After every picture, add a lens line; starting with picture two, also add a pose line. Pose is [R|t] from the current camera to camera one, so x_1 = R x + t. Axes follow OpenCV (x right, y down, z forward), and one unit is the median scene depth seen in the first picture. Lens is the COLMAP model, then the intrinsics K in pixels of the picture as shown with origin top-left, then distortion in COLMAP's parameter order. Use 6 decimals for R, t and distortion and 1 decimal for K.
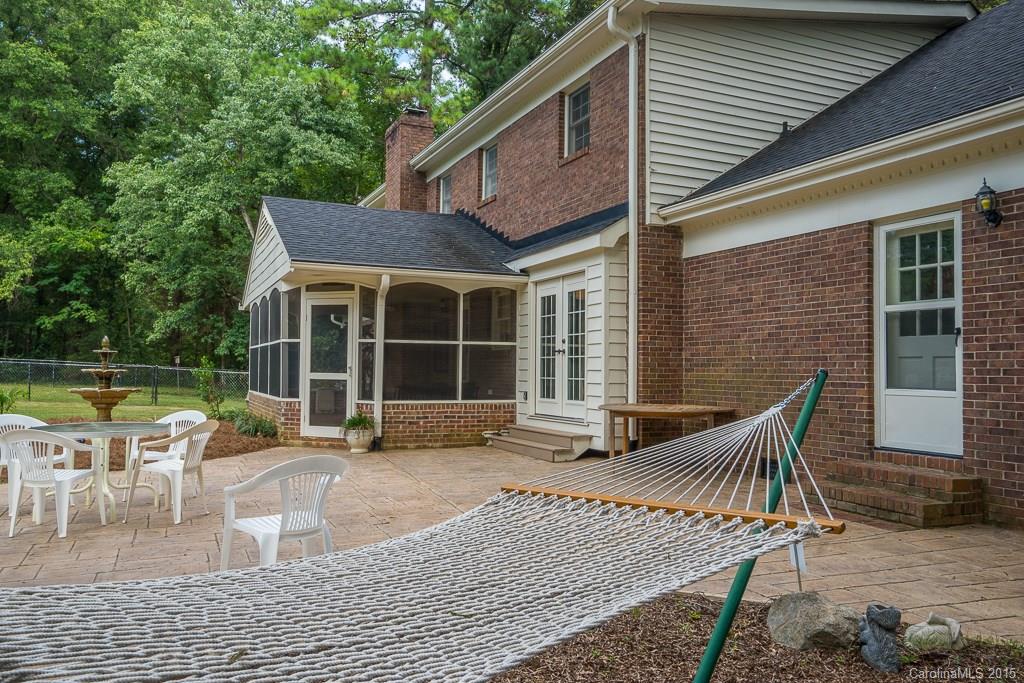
lens RADIAL K [[785.1, 0, 511.3], [0, 785.1, 345.0], [0, 0, 1]] dist [-0.005018, -0.002349]
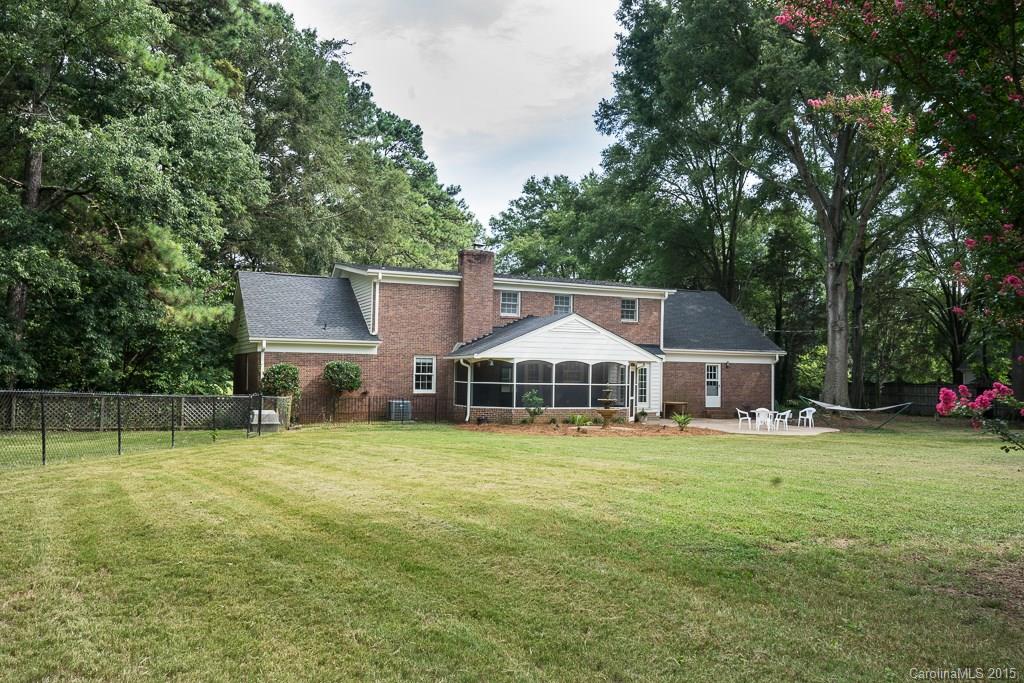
lens RADIAL K [[853.1, 0, 511.5], [0, 853.1, 341.6], [0, 0, 1]] dist [0.011574, 0.000849]
pose [[-0.020702, 0.033028, 0.999240, -4.271048], [-0.043930, 0.998459, -0.033912, -0.044086], [-0.998820, -0.044598, -0.019219, 2.016629]]
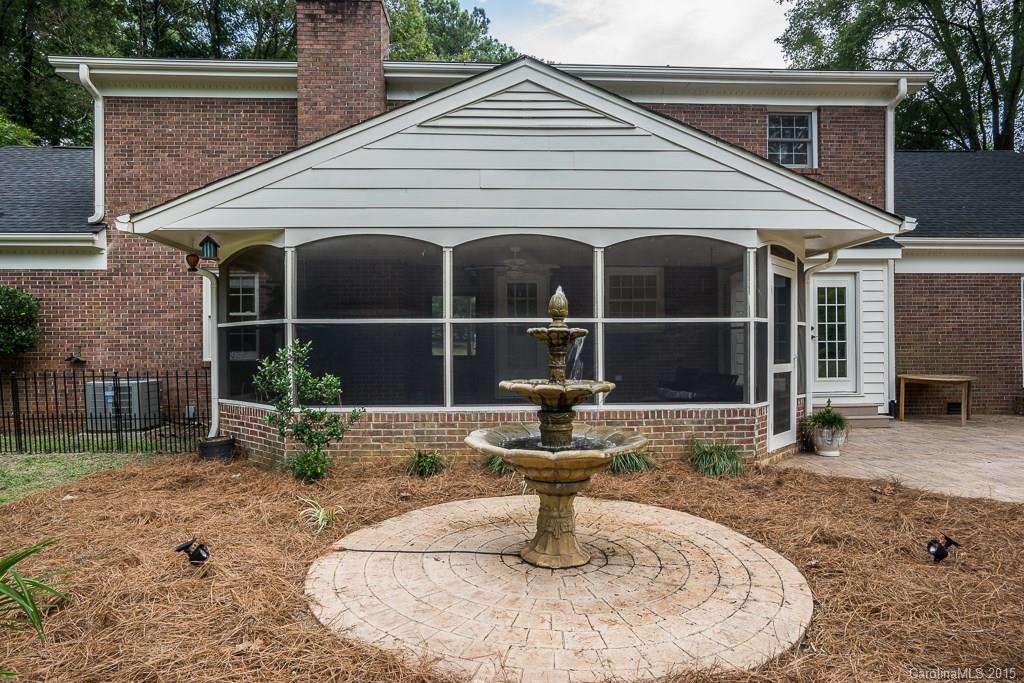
lens RADIAL K [[585.7, 0, 512.3], [0, 585.7, 342.9], [0, 0, 1]] dist [0.009759, 0.001394]
pose [[0.351447, 0.003681, 0.936201, -1.178031], [-0.019274, 0.999809, 0.003305, 0.030012], [-0.936009, -0.019206, 0.351451, 1.431856]]
